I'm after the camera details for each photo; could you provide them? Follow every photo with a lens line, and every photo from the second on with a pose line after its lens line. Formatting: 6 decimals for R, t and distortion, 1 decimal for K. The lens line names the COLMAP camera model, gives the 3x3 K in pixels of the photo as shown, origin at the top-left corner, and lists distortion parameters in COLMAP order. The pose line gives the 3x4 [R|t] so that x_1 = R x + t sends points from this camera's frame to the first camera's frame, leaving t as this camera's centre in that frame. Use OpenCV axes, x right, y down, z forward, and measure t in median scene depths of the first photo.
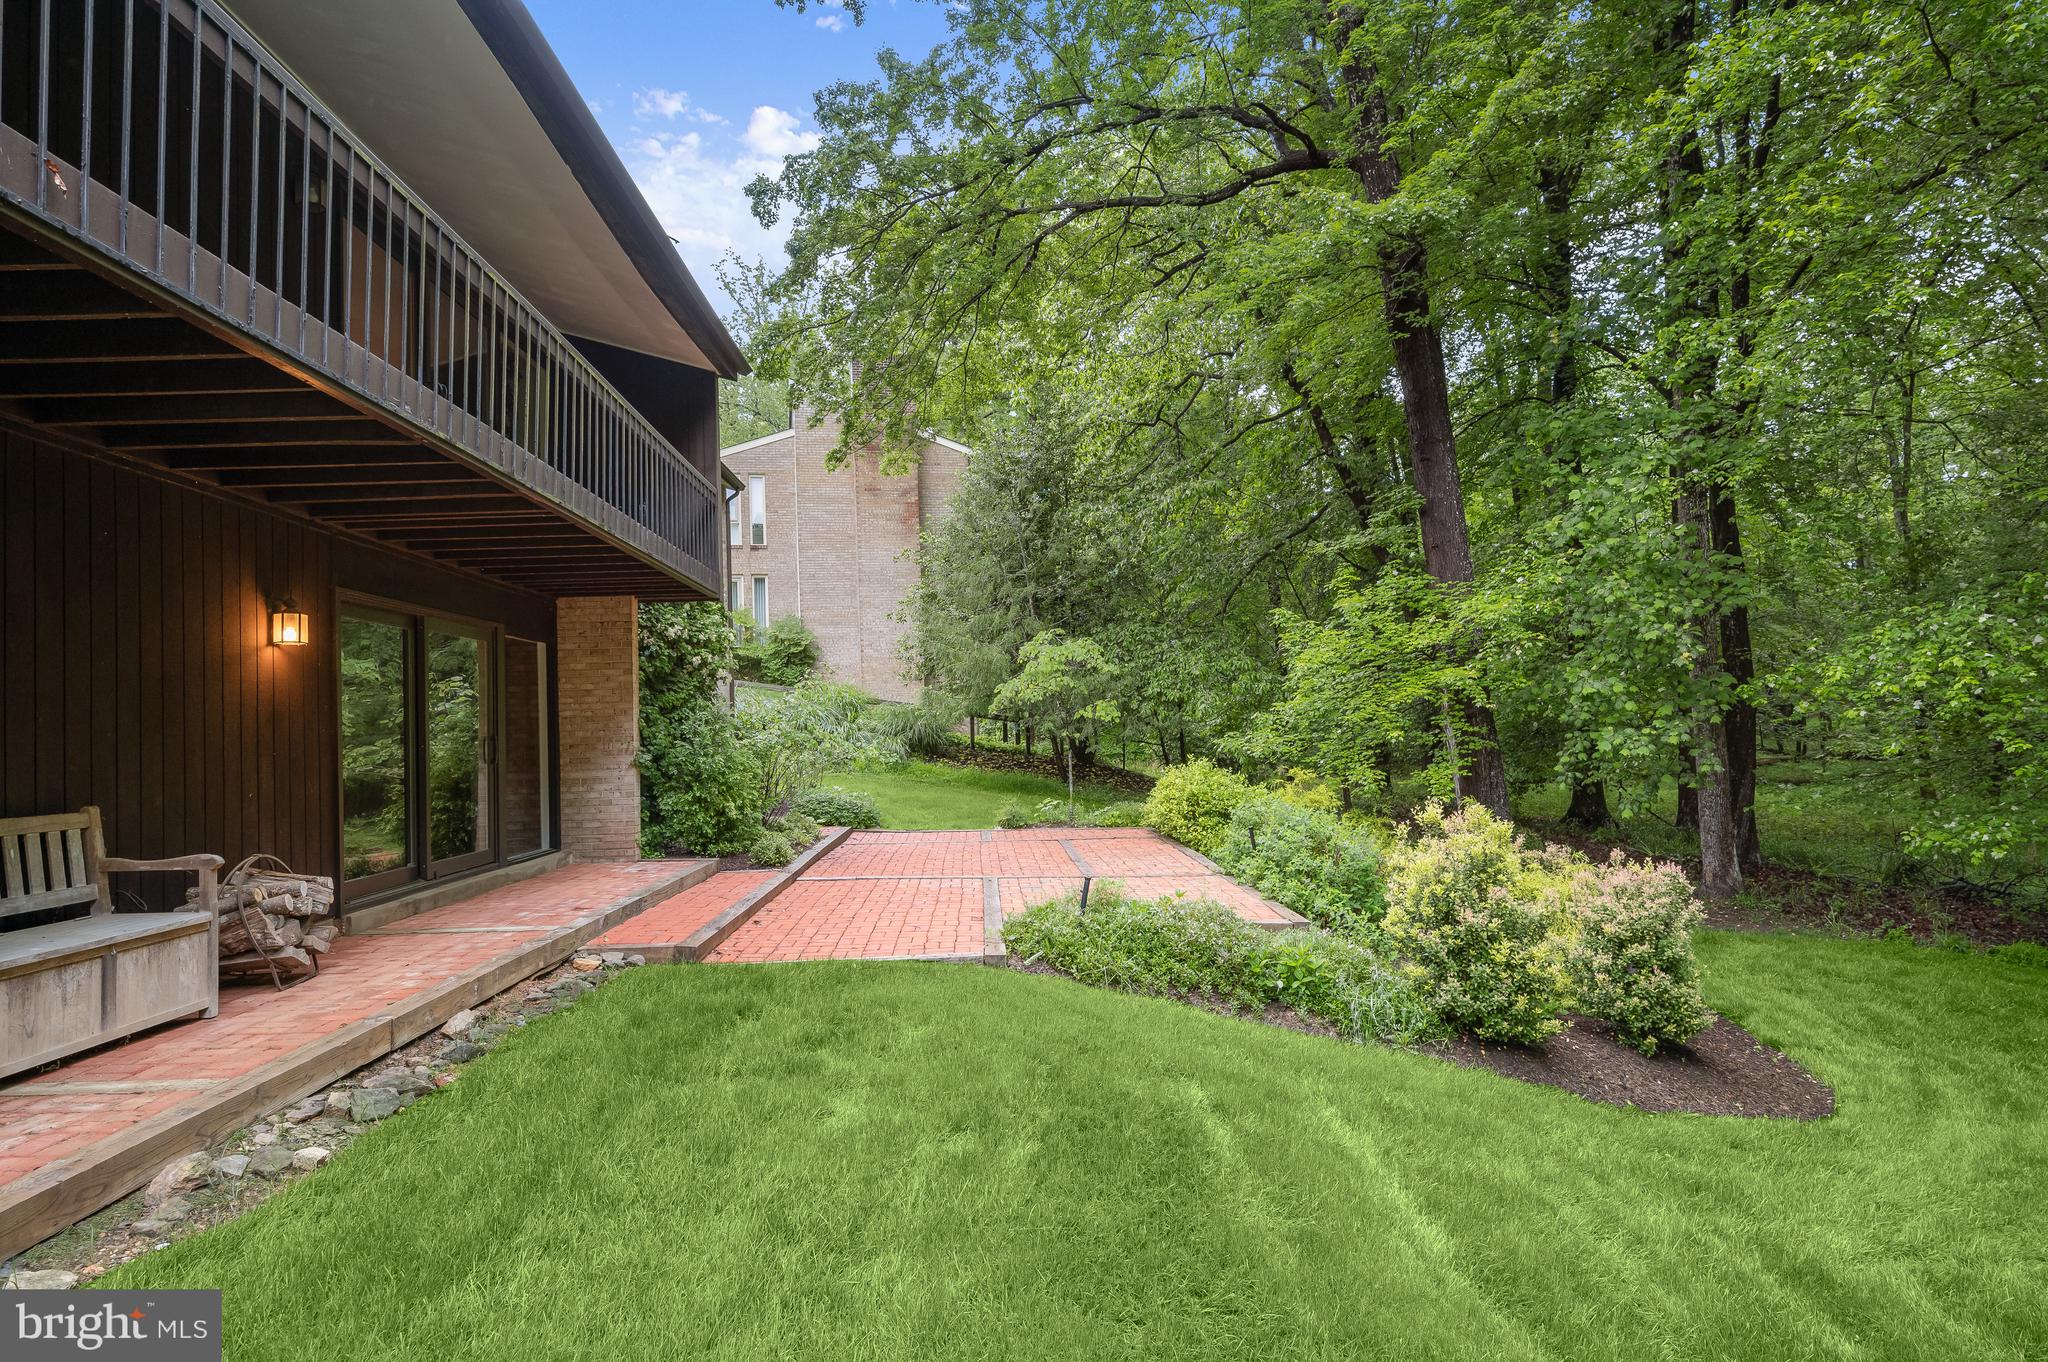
lens RADIAL K [[1099.8, 0, 1024.0], [0, 1099.8, 681.0], [0, 0, 1]] dist [-0.016979, 0.000744]
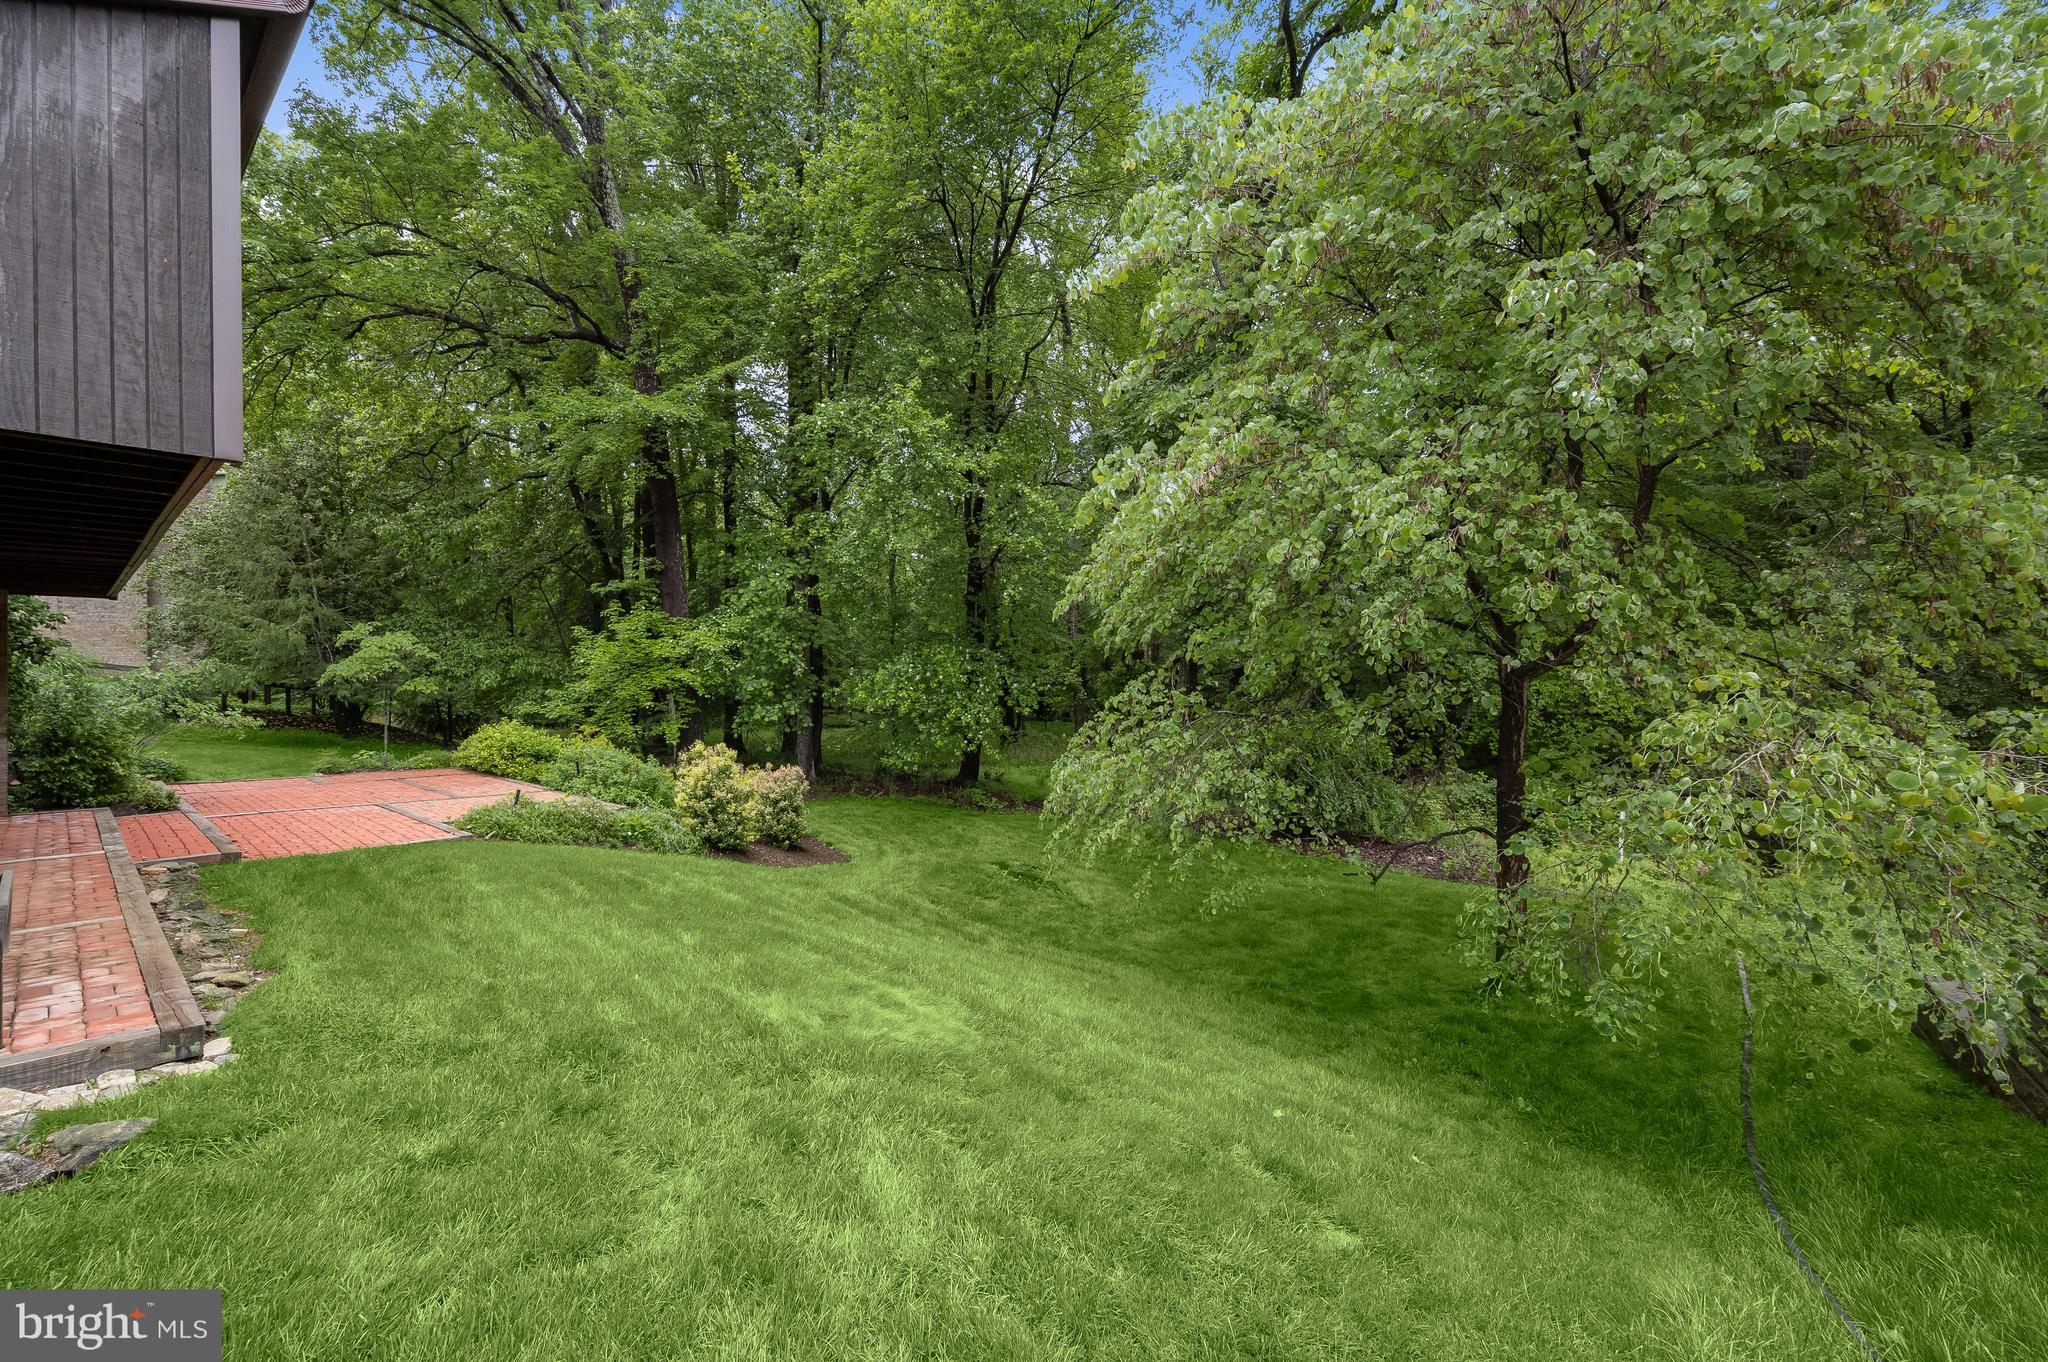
lens RADIAL K [[816.9, 0, 1020.5], [0, 816.9, 708.9], [0, 0, 1]] dist [-0.000733, -0.000007]
pose [[0.668659, -0.000196, 0.743570, -0.373278], [-0.051165, 0.997618, 0.046274, -0.059220], [-0.741807, -0.068987, 0.667056, -0.494523]]
